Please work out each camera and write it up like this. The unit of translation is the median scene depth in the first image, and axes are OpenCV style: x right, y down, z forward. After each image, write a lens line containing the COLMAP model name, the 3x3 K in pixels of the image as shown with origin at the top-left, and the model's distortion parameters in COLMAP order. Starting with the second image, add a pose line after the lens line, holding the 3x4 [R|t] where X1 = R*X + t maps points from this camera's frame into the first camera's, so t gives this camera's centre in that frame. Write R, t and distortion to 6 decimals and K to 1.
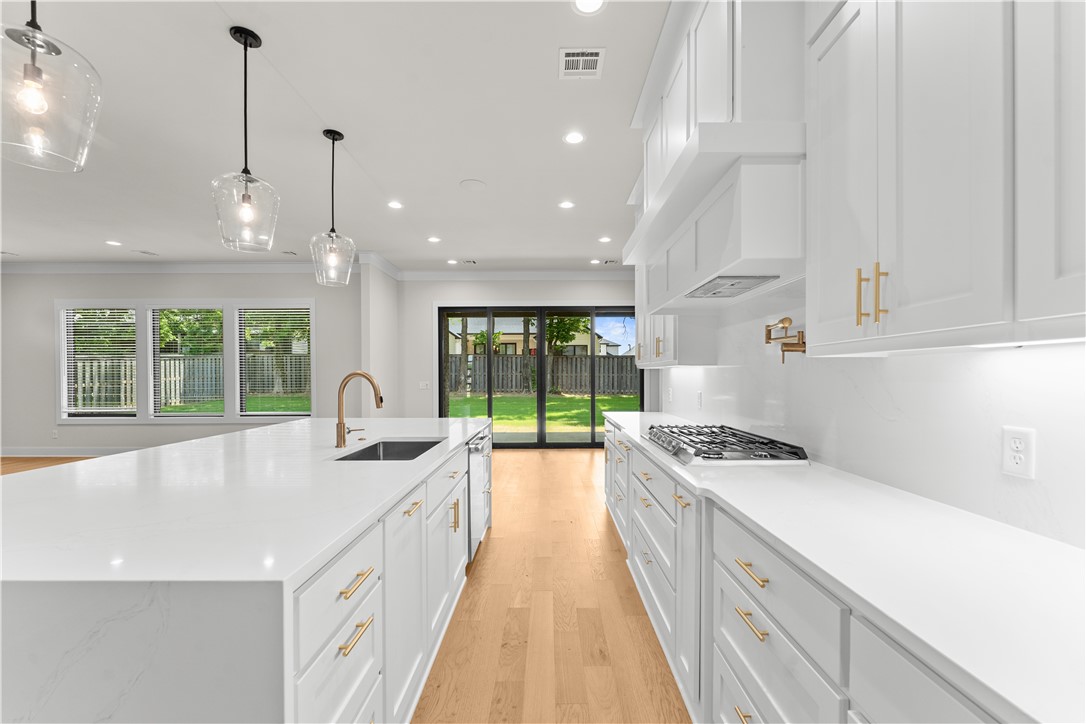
lens RADIAL K [[447.5, 0, 549.7], [0, 447.5, 377.0], [0, 0, 1]] dist [-0.000180, -0.000407]
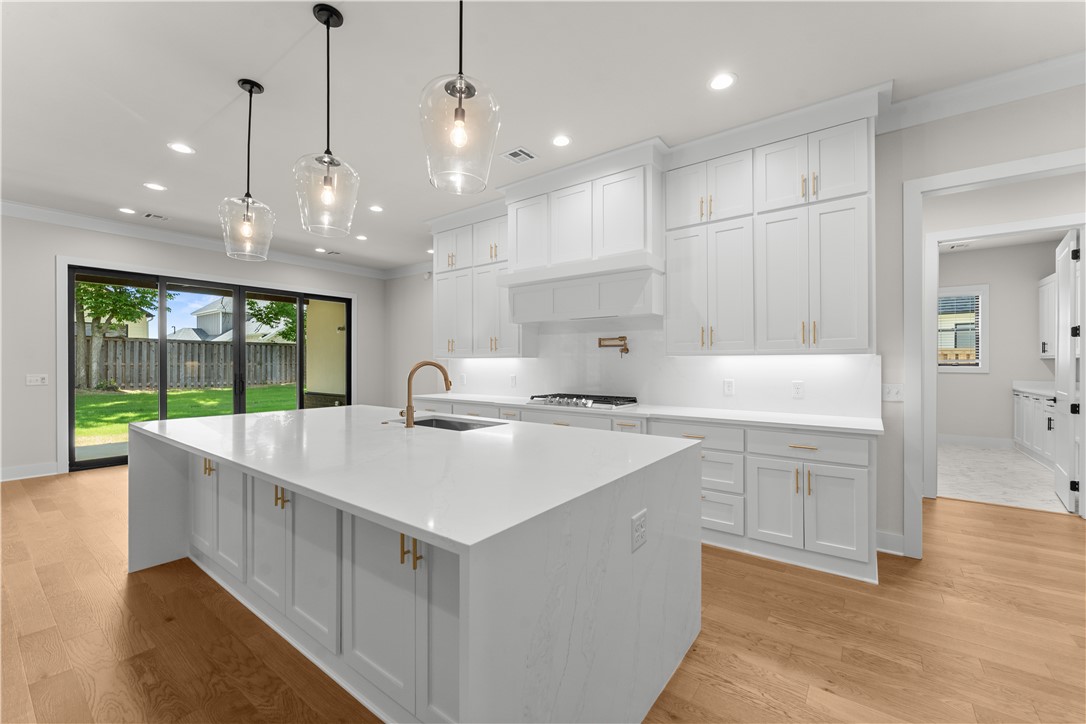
lens RADIAL K [[442.2, 0, 539.6], [0, 442.2, 362.6], [0, 0, 1]] dist [-0.000816, -0.000254]
pose [[0.606023, 0.002943, 0.795442, -0.349474], [0.003682, 0.999972, -0.006505, 0.000268], [-0.795439, 0.006871, 0.605995, 0.017829]]
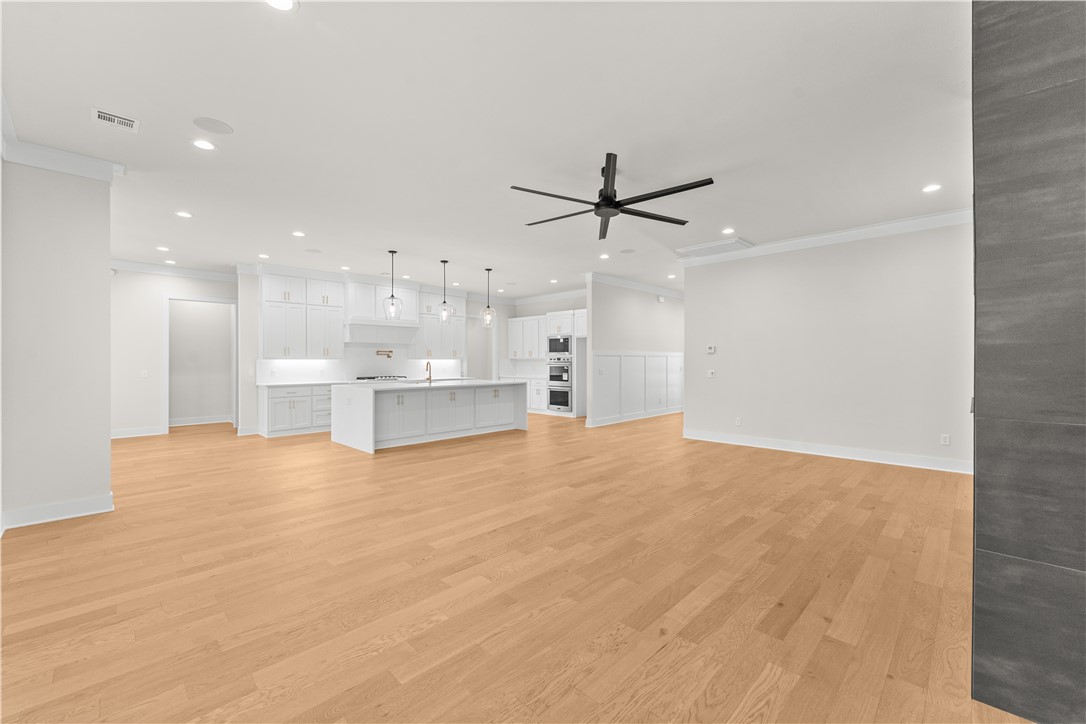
lens RADIAL K [[438.1, 0, 539.9], [0, 438.1, 361.5], [0, 0, 1]] dist [-0.000530, -0.000093]
pose [[-0.705113, 0.003336, 0.709087, -1.053184], [0.008632, 0.999955, 0.003879, -0.004952], [-0.709043, 0.008856, -0.705110, 0.844321]]
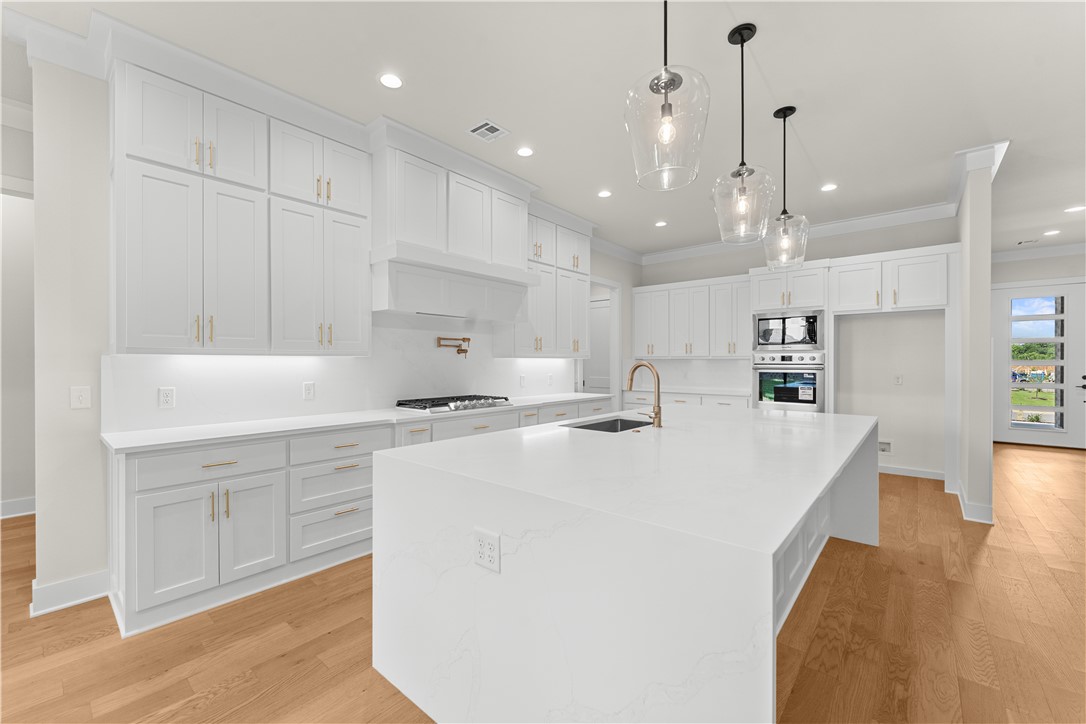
lens RADIAL K [[440.5, 0, 537.0], [0, 440.5, 362.1], [0, 0, 1]] dist [-0.001492, -0.000064]
pose [[-0.752145, 0.001691, 0.658996, -0.296938], [0.005523, 0.999978, 0.003737, -0.005423], [-0.658975, 0.006450, -0.752137, 0.621756]]
